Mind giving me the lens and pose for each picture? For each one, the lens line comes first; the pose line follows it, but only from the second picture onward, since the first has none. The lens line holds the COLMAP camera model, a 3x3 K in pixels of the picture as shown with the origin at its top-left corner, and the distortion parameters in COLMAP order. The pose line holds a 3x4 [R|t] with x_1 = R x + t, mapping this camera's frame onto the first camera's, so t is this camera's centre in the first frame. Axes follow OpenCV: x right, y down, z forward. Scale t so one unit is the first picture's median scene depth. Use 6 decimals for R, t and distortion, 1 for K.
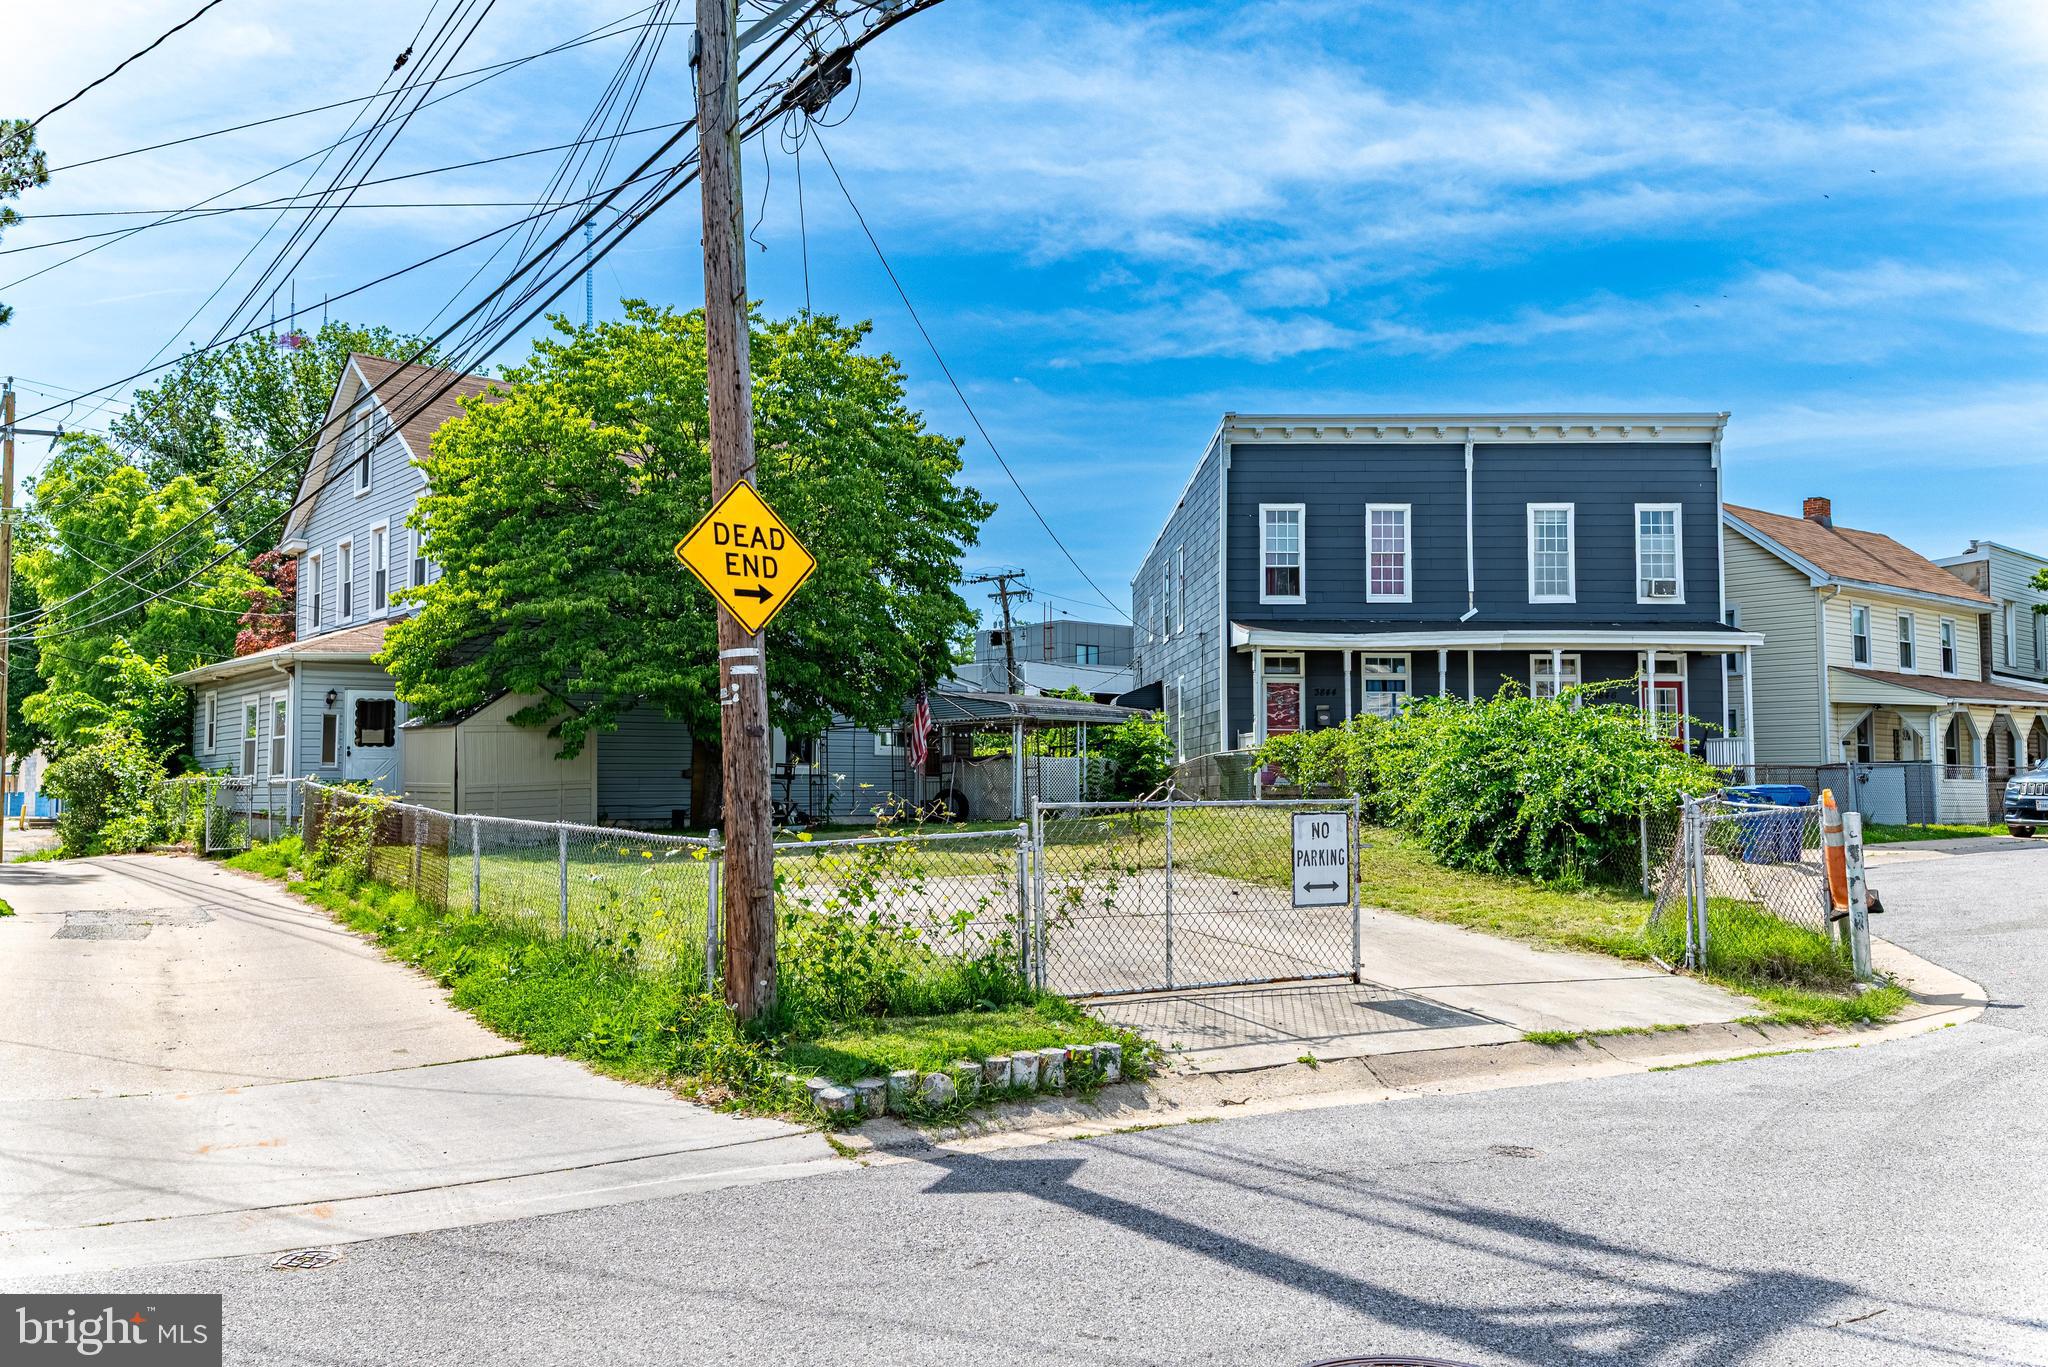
lens RADIAL K [[1981.1, 0, 1021.0], [0, 1981.1, 620.3], [0, 0, 1]] dist [0.209893, -0.001665]
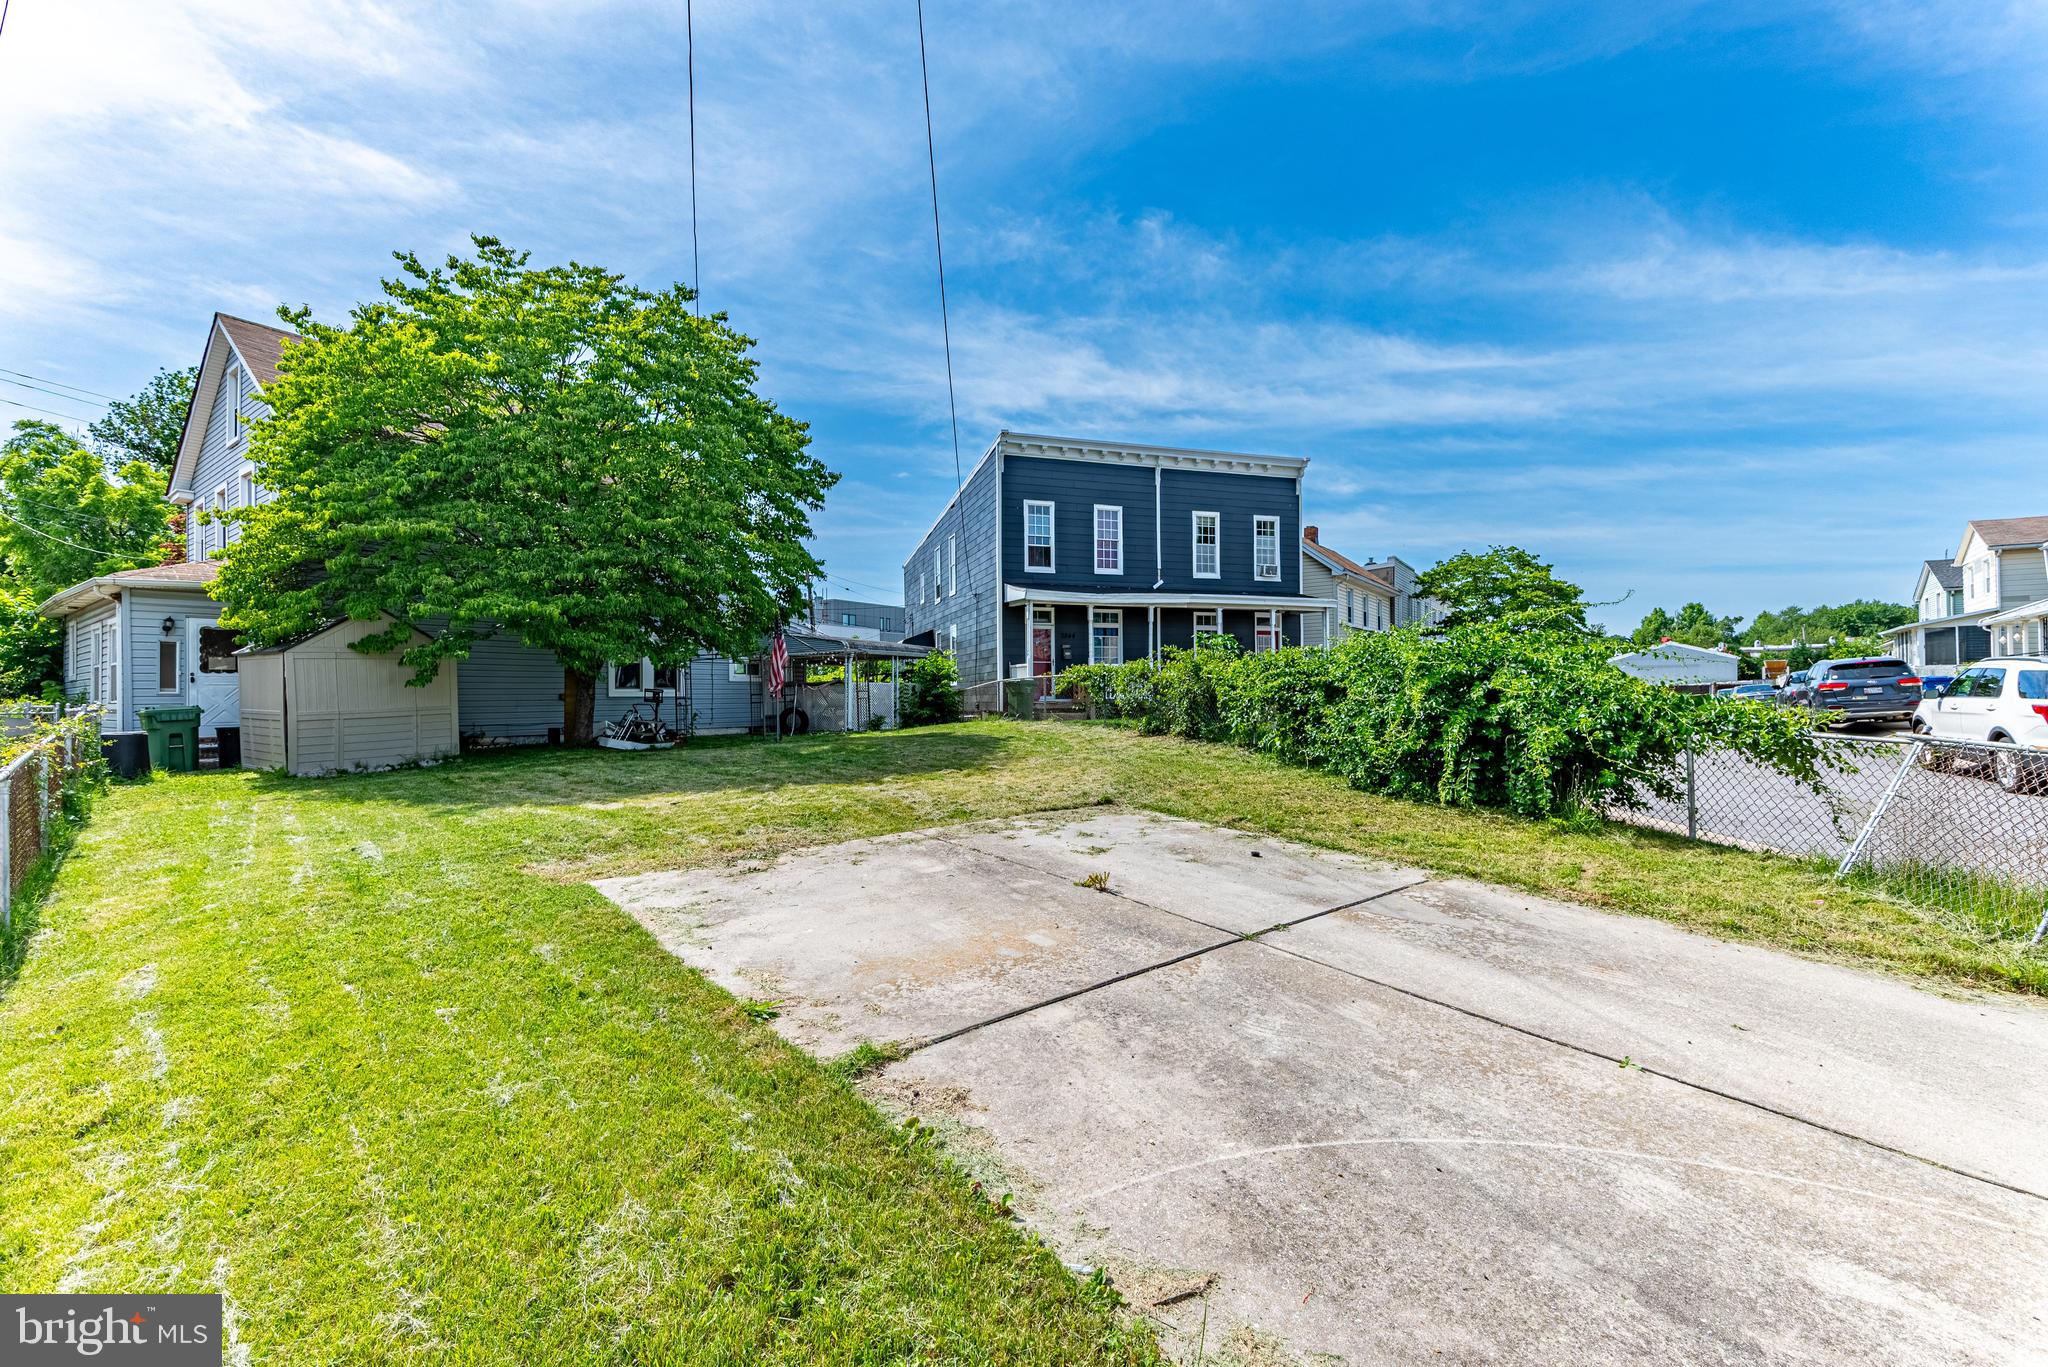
lens RADIAL K [[905.4, 0, 1058.5], [0, 905.4, 682.6], [0, 0, 1]] dist [0.016830, -0.000282]
pose [[0.955282, -0.004528, 0.295663, -0.045201], [-0.016487, 0.997512, 0.068547, 0.025519], [-0.295238, -0.070356, 0.952830, 0.388392]]
